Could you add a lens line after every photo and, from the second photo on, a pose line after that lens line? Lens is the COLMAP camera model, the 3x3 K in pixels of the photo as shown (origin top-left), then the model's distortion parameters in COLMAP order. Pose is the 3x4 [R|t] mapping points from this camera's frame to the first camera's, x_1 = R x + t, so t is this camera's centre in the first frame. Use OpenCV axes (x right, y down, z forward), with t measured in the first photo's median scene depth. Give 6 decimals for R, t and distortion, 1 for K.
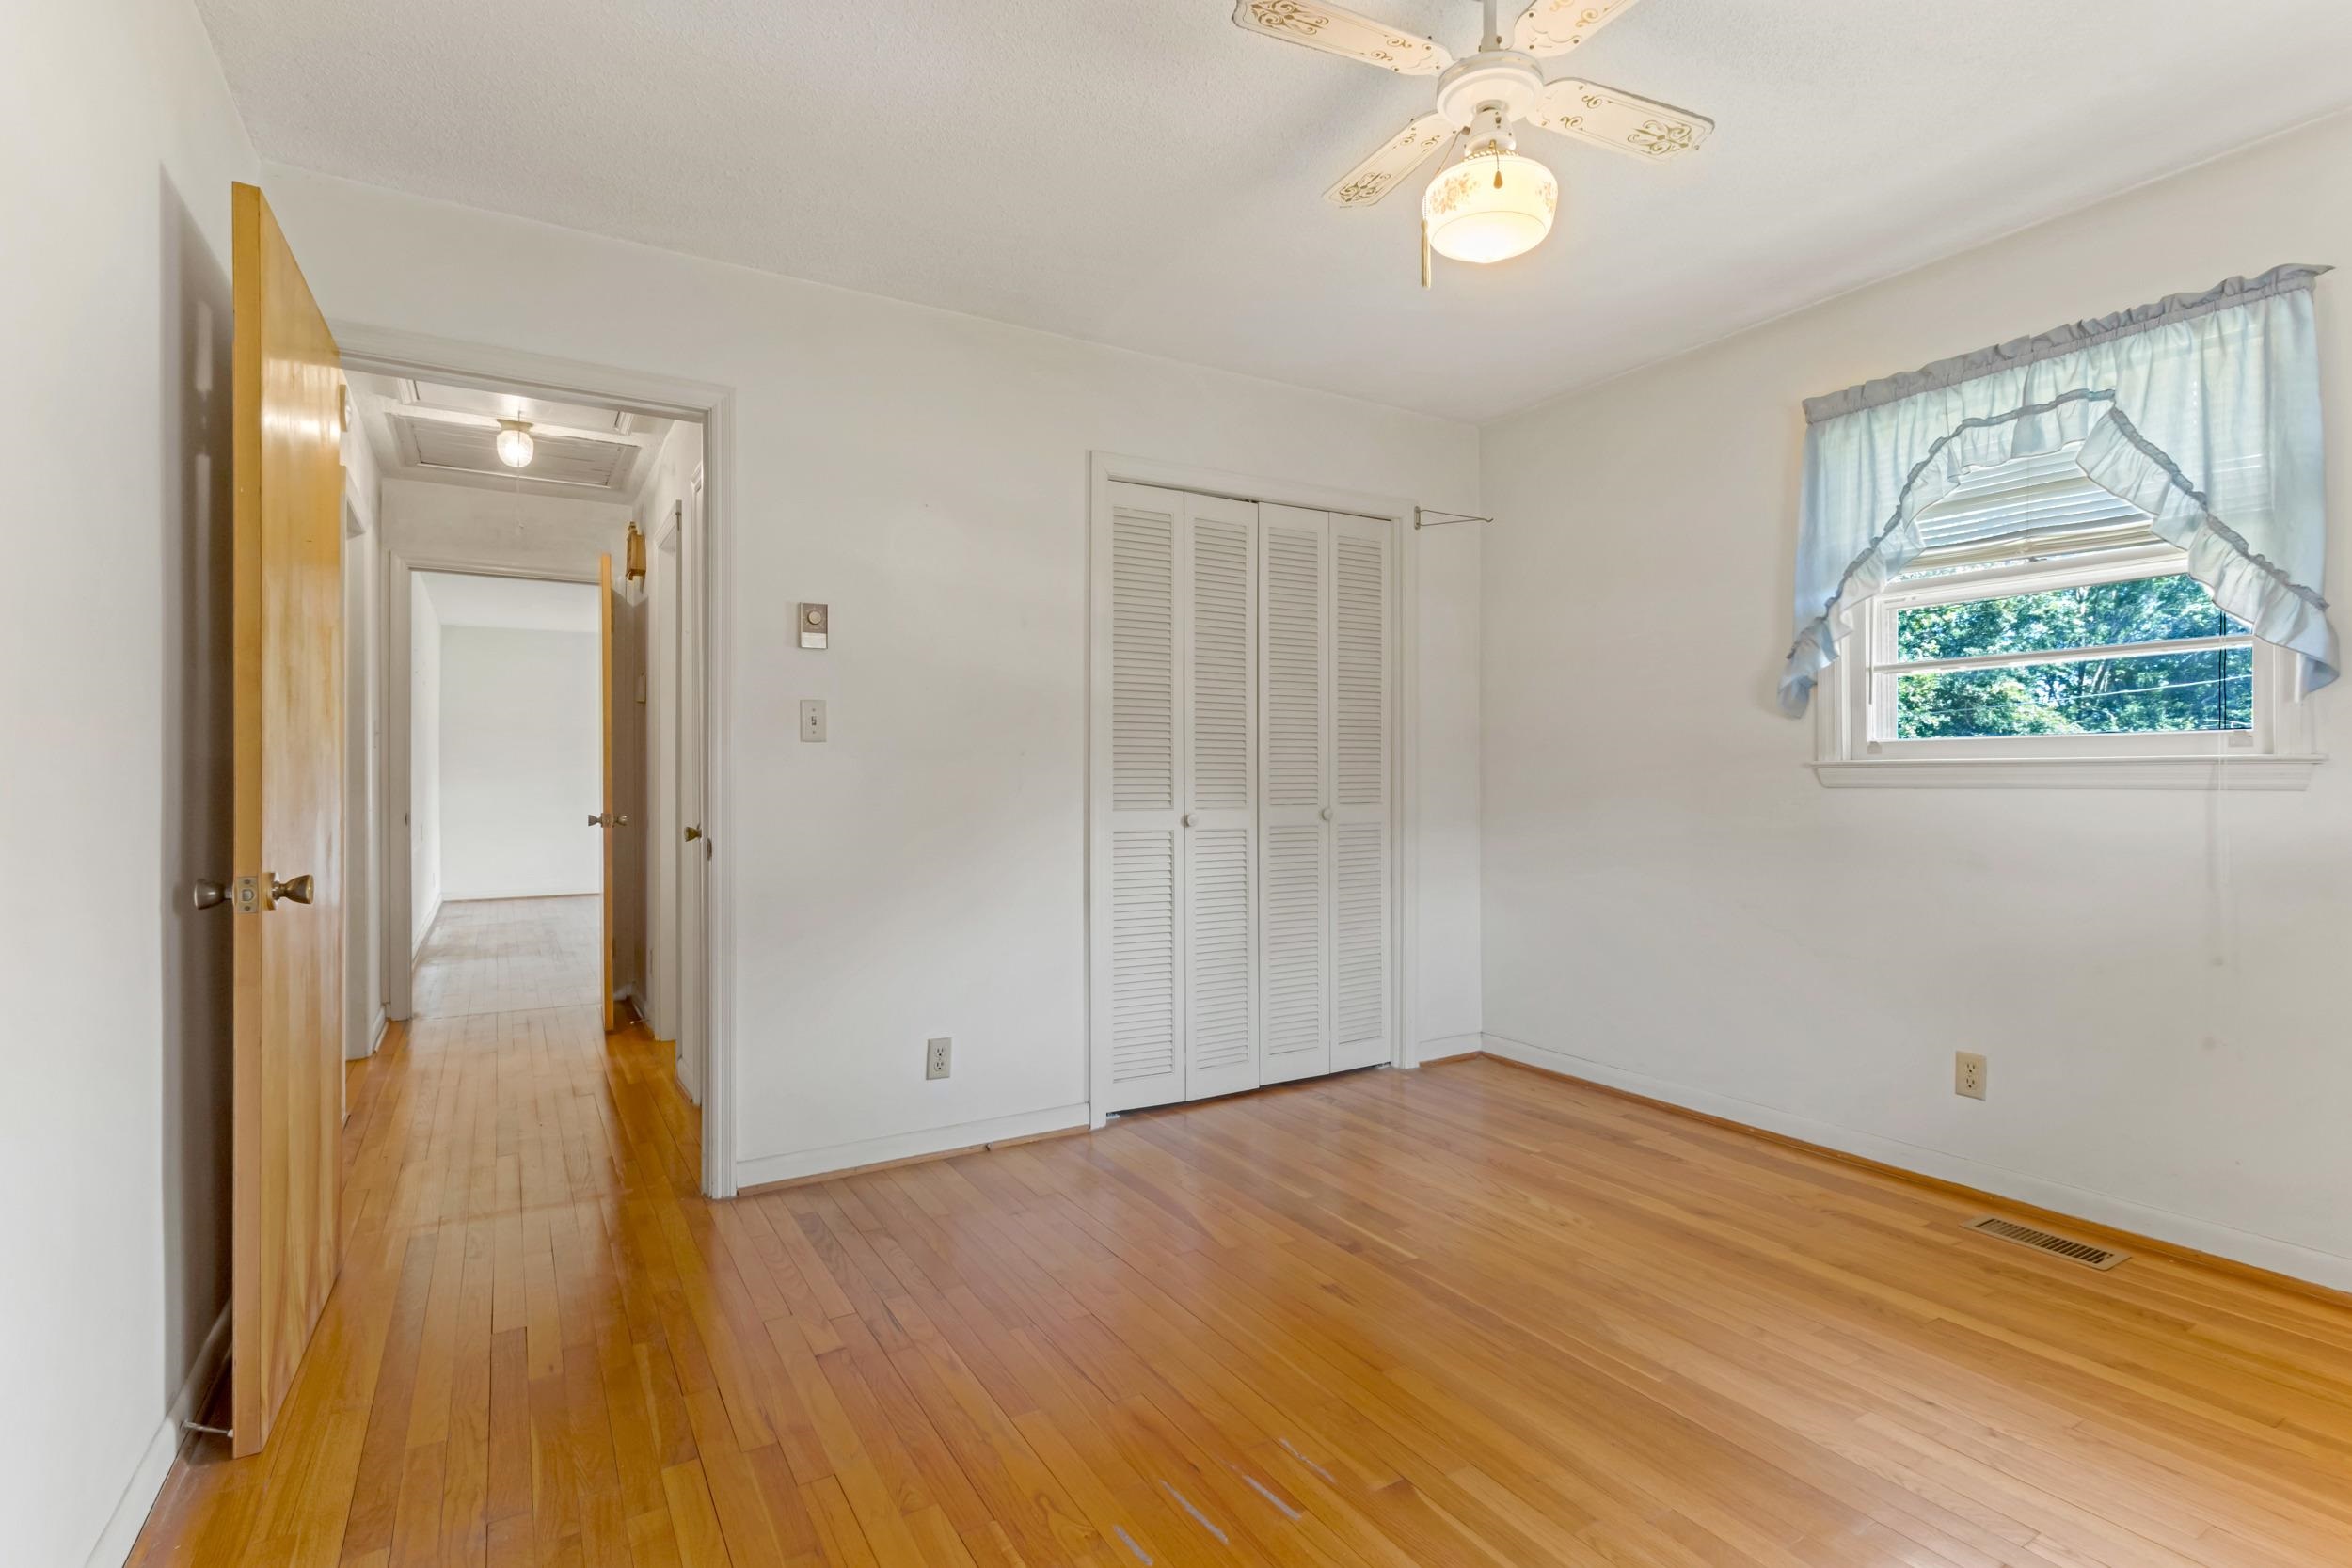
lens RADIAL K [[1138.0, 0, 1179.5], [0, 1138.0, 777.5], [0, 0, 1]] dist [0.006179, 0.000960]
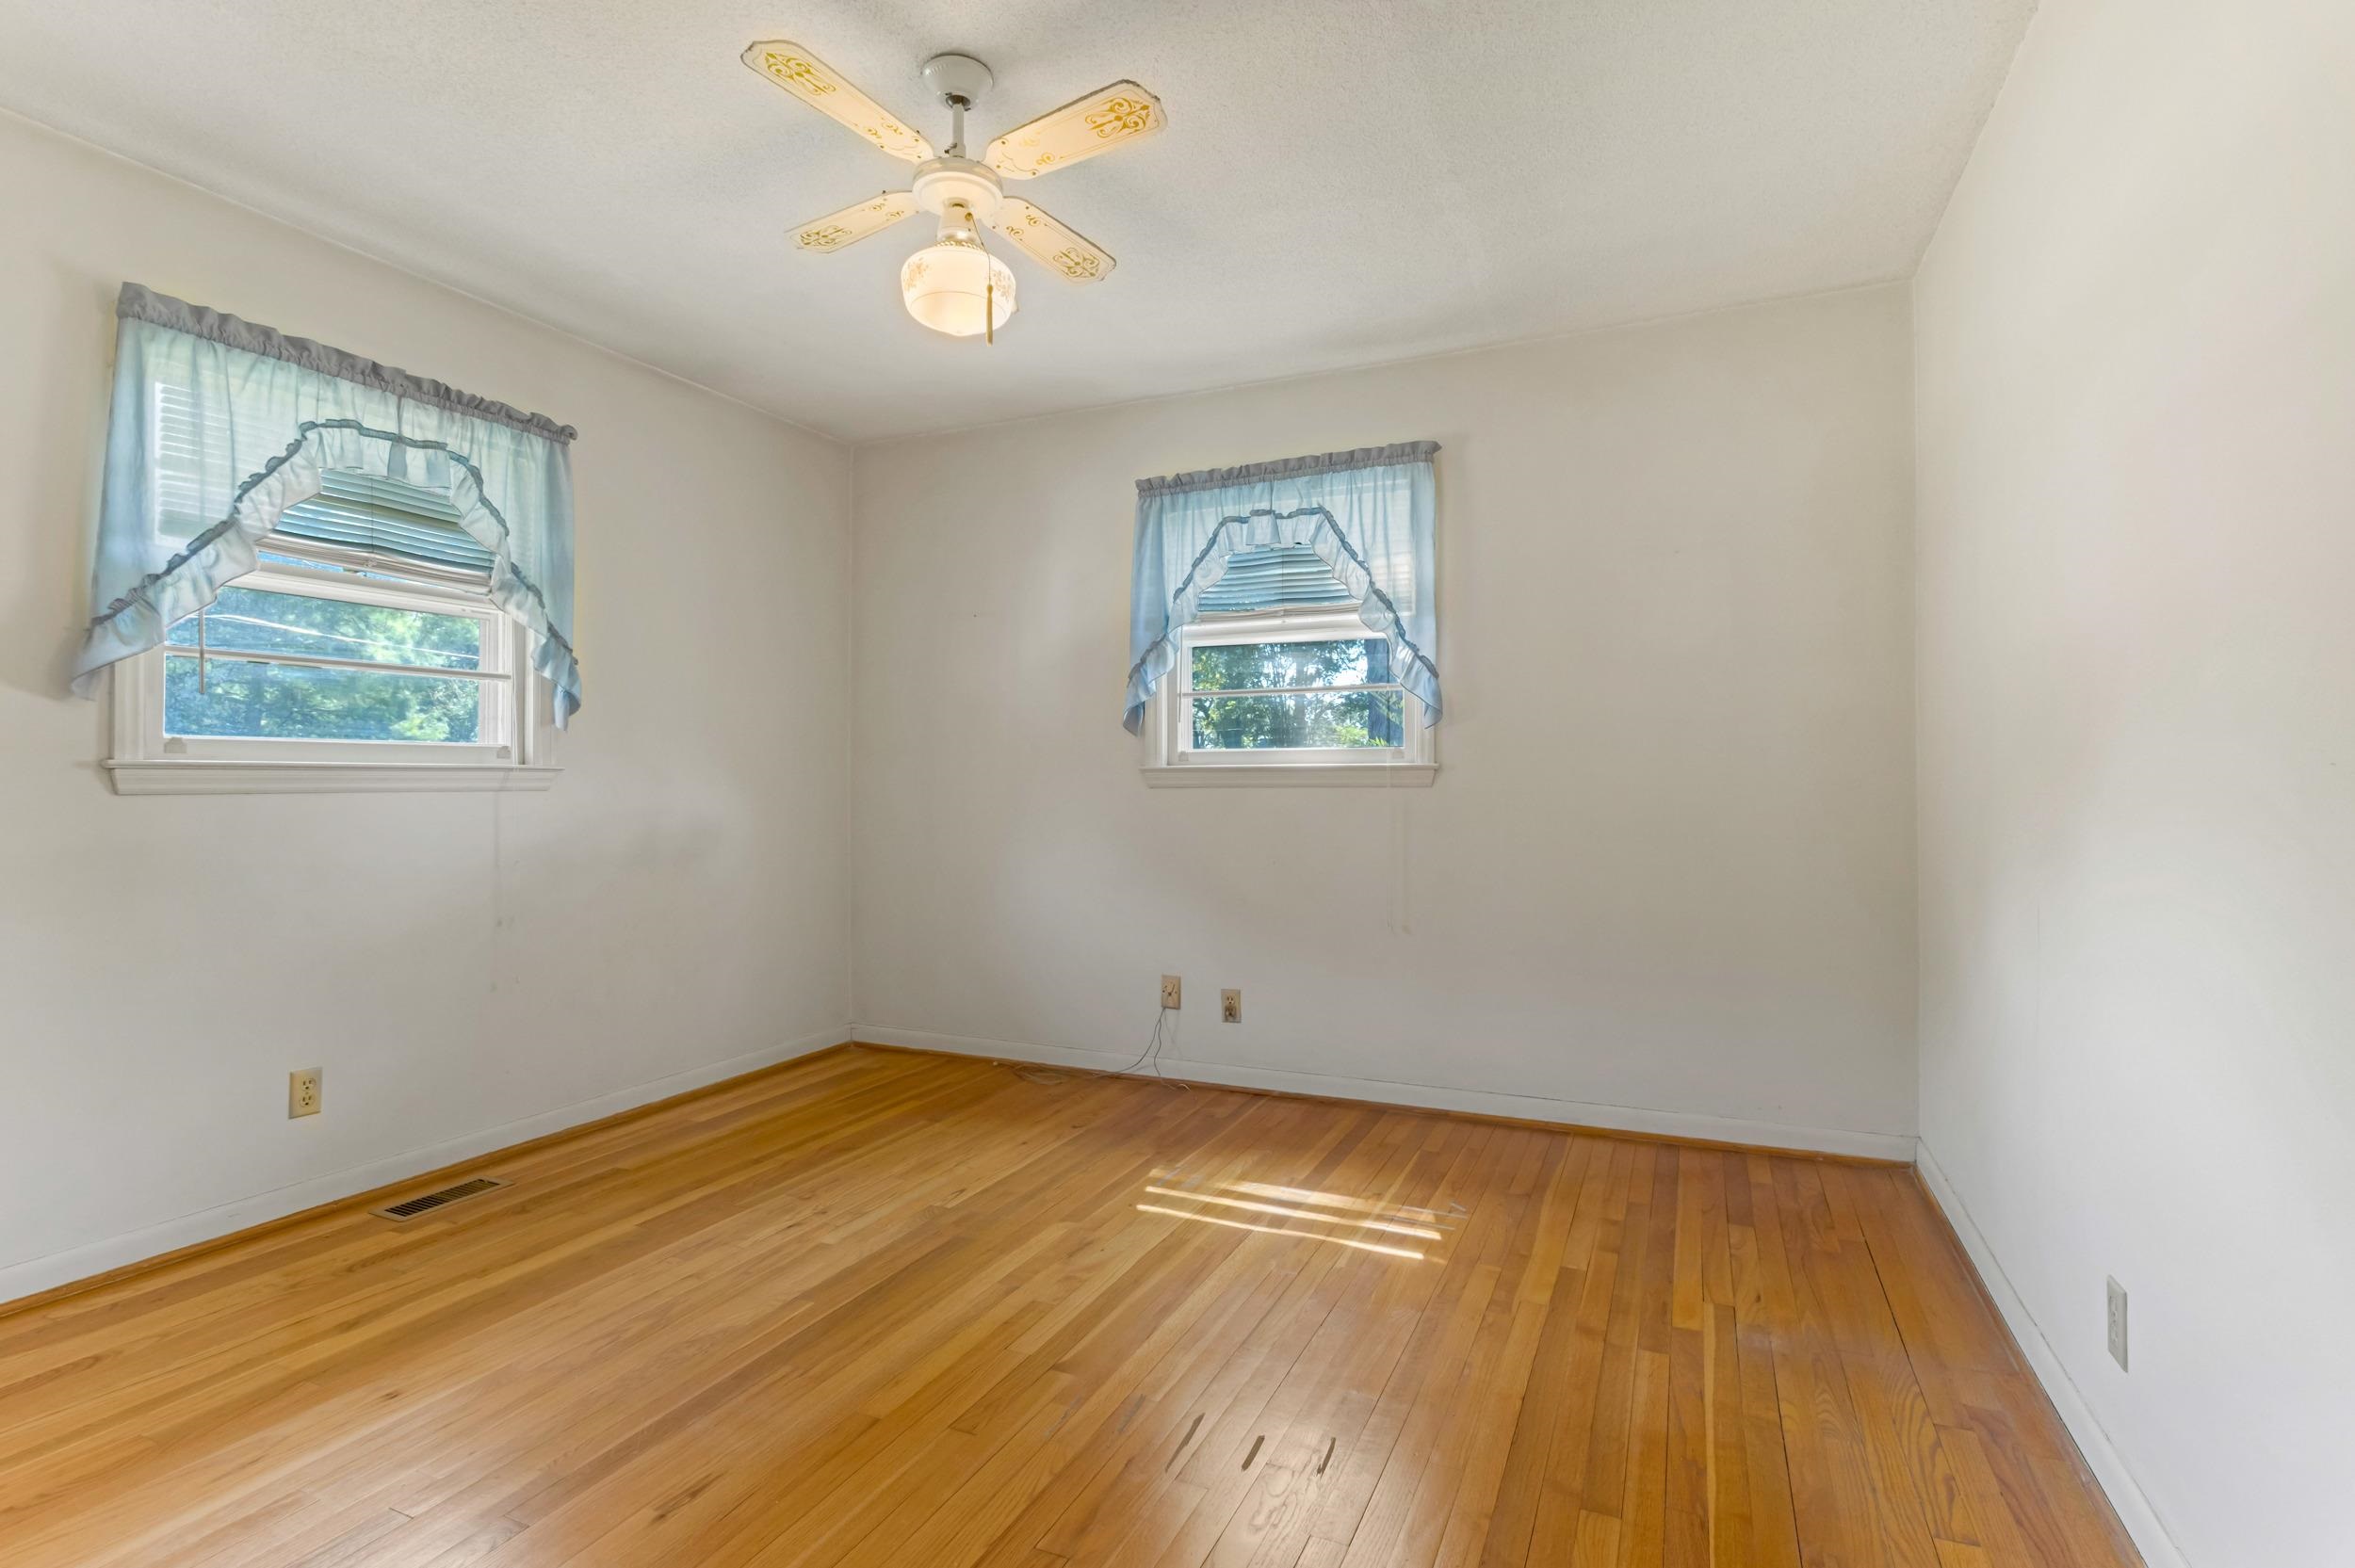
lens RADIAL K [[1139.4, 0, 1181.6], [0, 1139.4, 774.9], [0, 0, 1]] dist [0.006179, 0.000960]
pose [[-0.573986, 0.011059, 0.818791, -0.549130], [0.004619, 0.999937, -0.010268, 0.008423], [-0.818852, -0.002111, -0.574000, 1.009262]]
